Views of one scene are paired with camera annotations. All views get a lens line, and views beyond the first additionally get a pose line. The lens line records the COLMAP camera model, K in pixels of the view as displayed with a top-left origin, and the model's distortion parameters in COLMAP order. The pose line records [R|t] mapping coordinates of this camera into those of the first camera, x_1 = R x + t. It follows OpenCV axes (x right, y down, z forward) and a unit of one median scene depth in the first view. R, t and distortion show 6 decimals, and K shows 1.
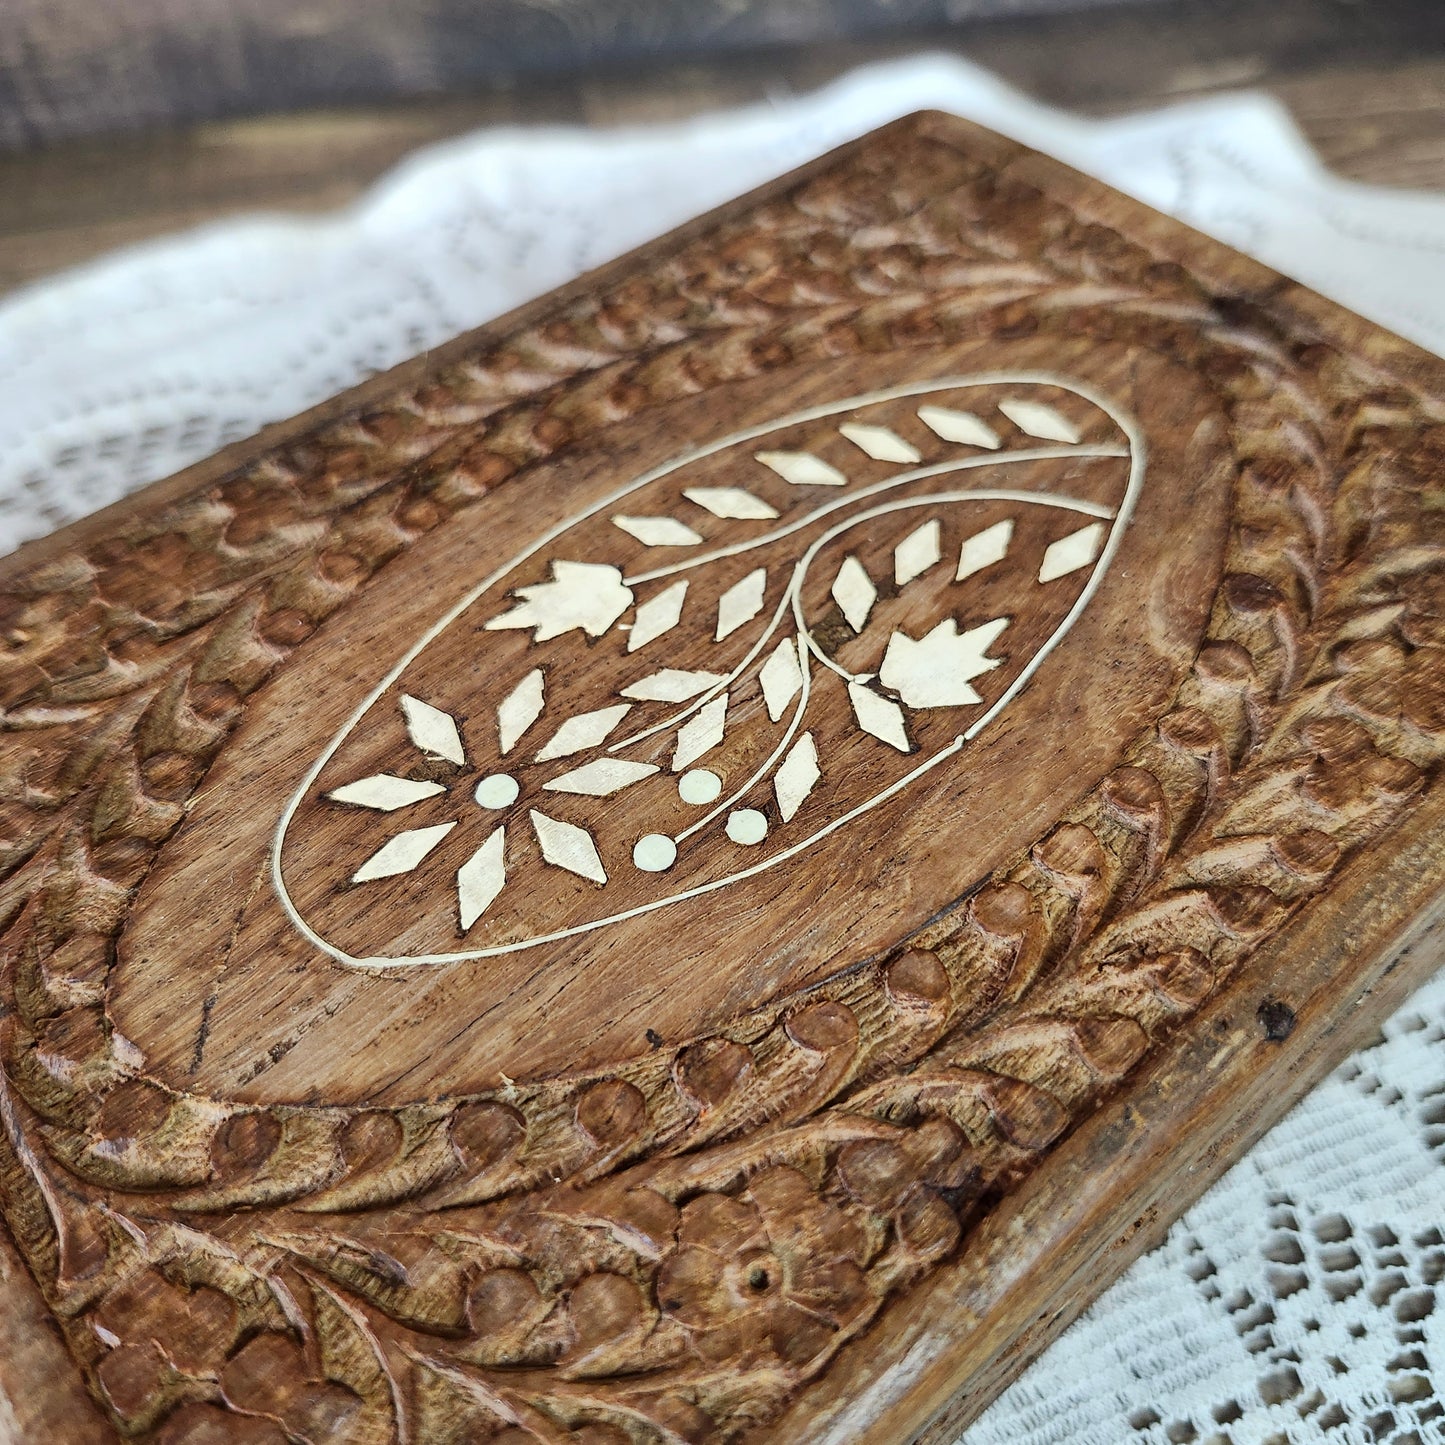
lens RADIAL K [[1496.3, 0, 726.2], [0, 1496.3, 719.4], [0, 0, 1]] dist [0.075104, -0.245584]
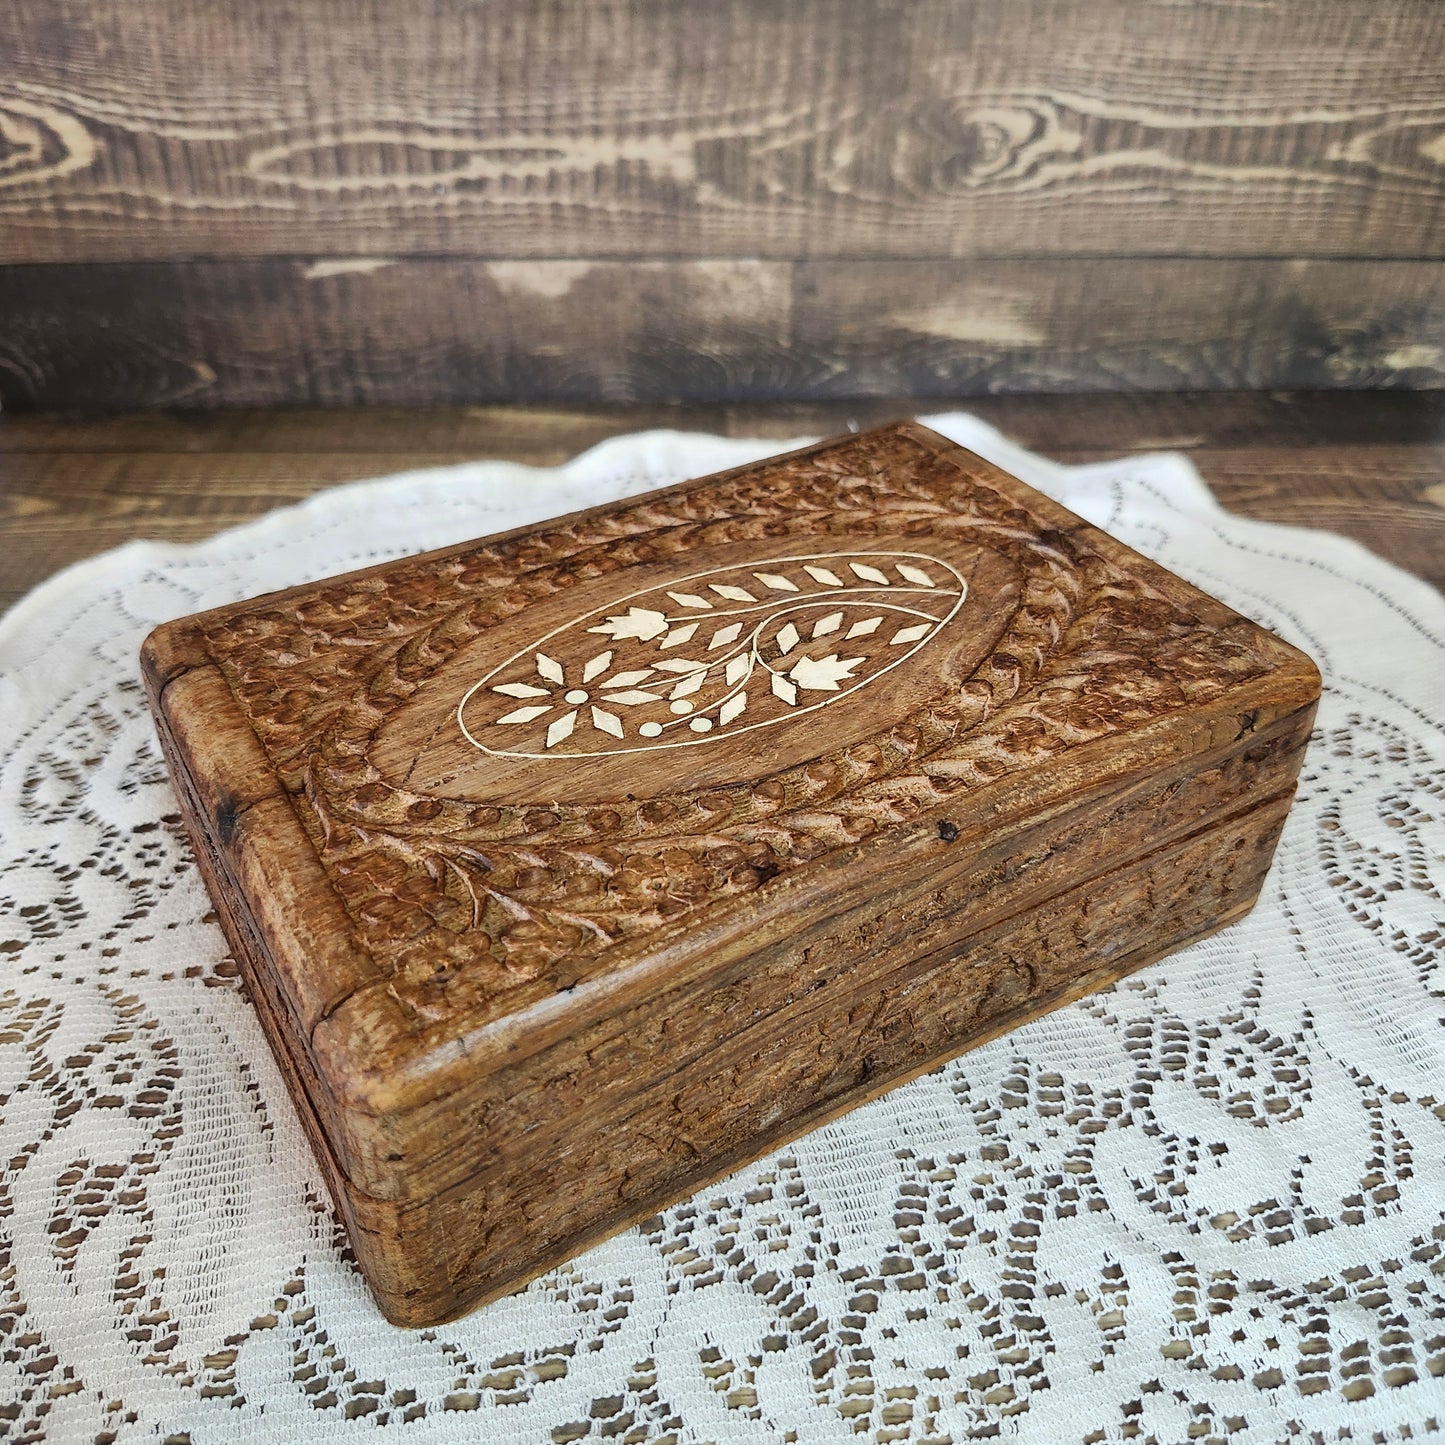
lens RADIAL K [[1462.6, 0, 736.5], [0, 1462.6, 646.3], [0, 0, 1]] dist [0.112351, -0.209111]
pose [[0.987394, 0.115508, -0.108221, 0.212376], [-0.140448, 0.954659, -0.262488, 0.392191], [0.072995, 0.274378, 0.958847, -0.695330]]
